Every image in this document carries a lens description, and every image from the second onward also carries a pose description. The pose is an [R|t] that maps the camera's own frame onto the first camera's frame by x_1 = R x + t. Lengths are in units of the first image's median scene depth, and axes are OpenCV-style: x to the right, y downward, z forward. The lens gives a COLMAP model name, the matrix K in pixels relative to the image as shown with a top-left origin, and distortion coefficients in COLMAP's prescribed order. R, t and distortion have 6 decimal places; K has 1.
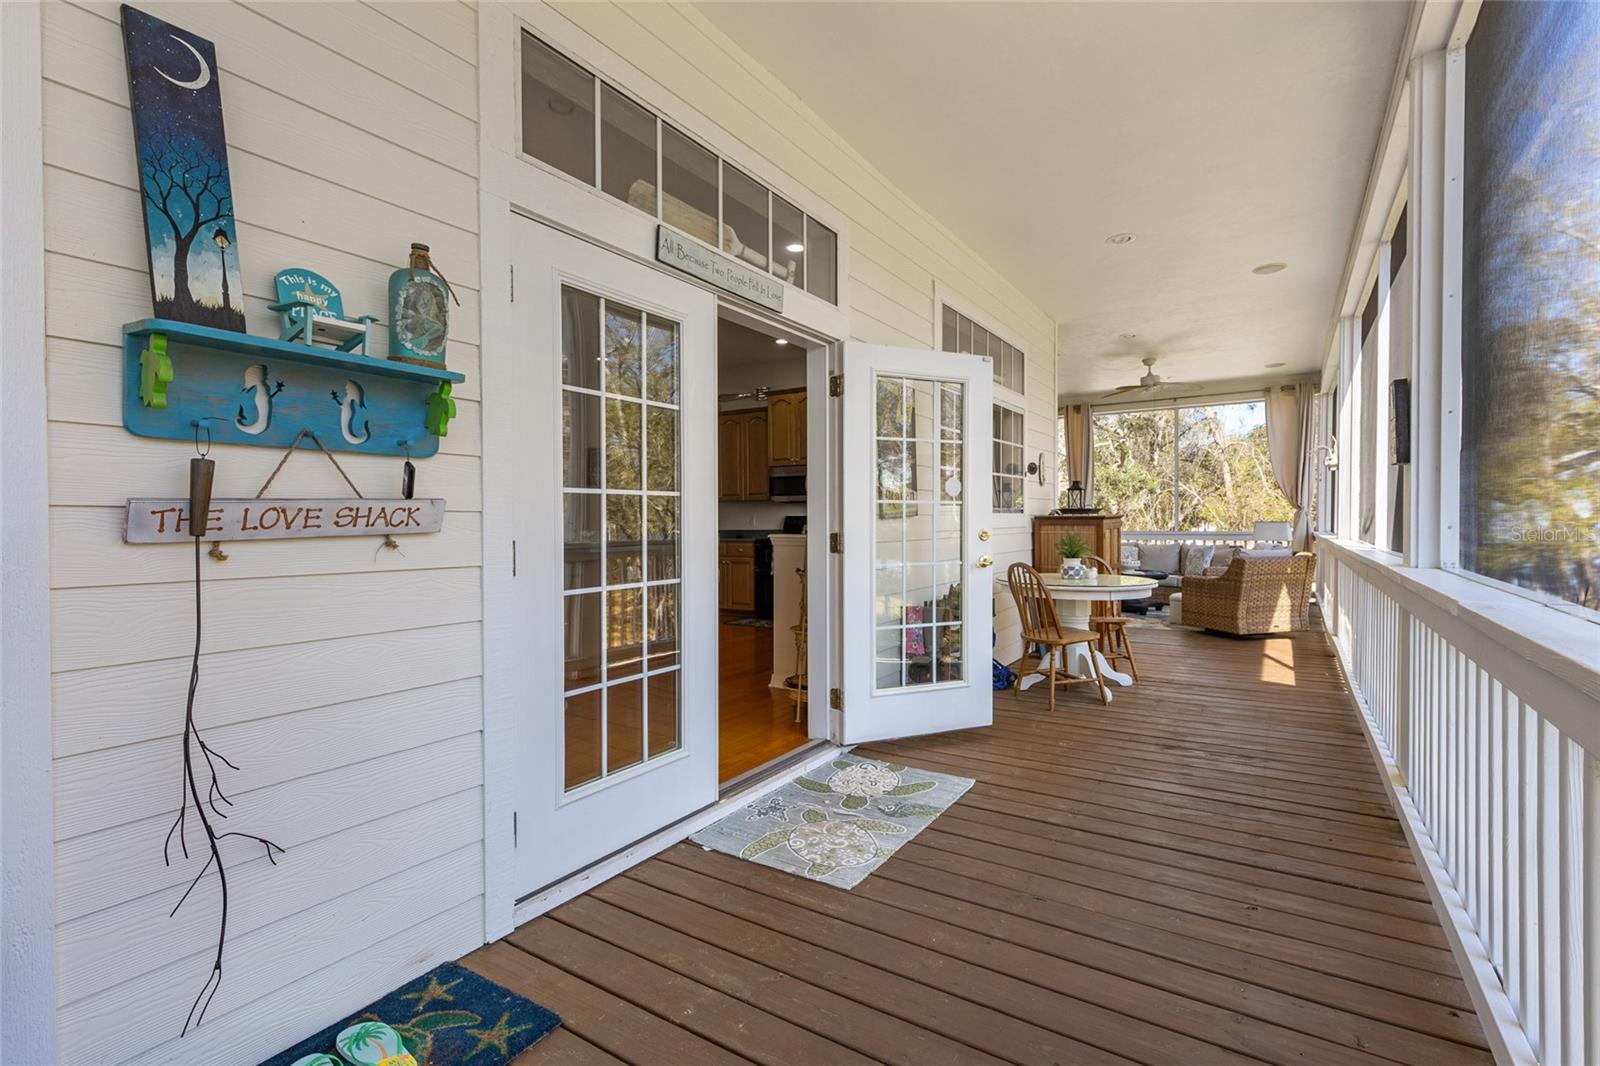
lens RADIAL K [[740.8, 0, 801.8], [0, 740.8, 529.4], [0, 0, 1]] dist [-0.001065, -0.000421]
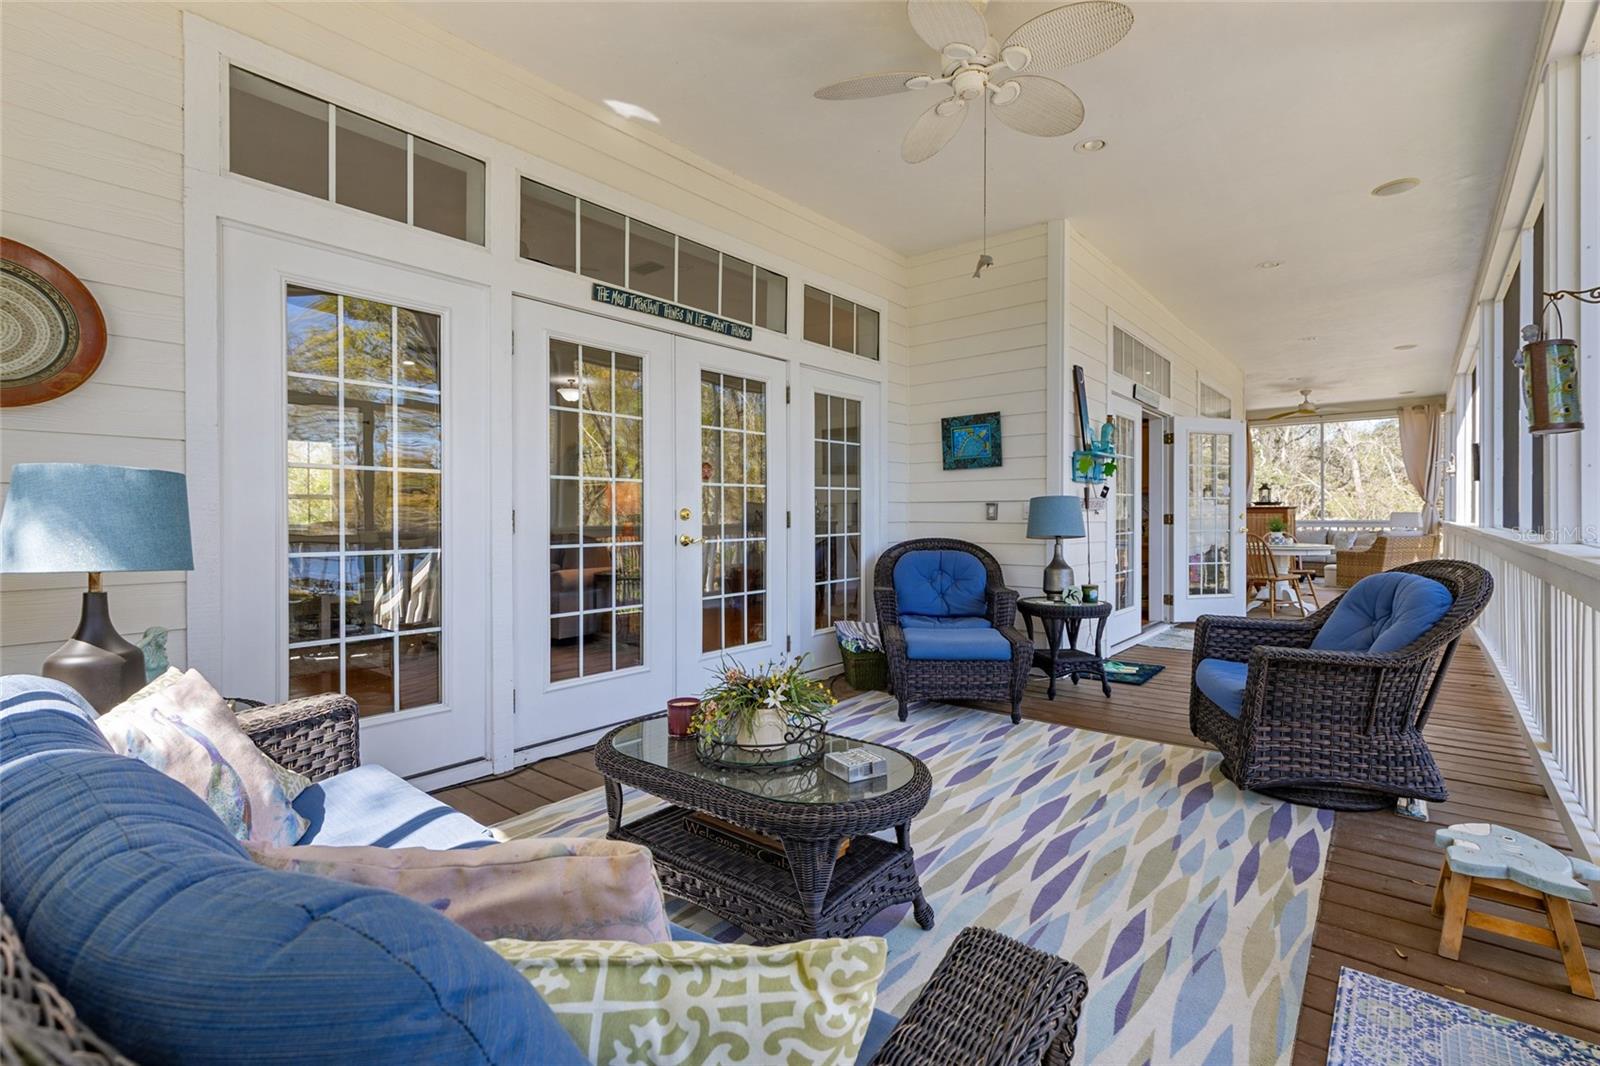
lens RADIAL K [[747.0, 0, 799.0], [0, 747.0, 509.6], [0, 0, 1]] dist [0.000423, -0.000245]
pose [[0.993886, 0.003699, -0.110351, -0.288404], [-0.005548, 0.999849, -0.016453, 0.012860], [0.110274, 0.016965, 0.993756, -0.435941]]
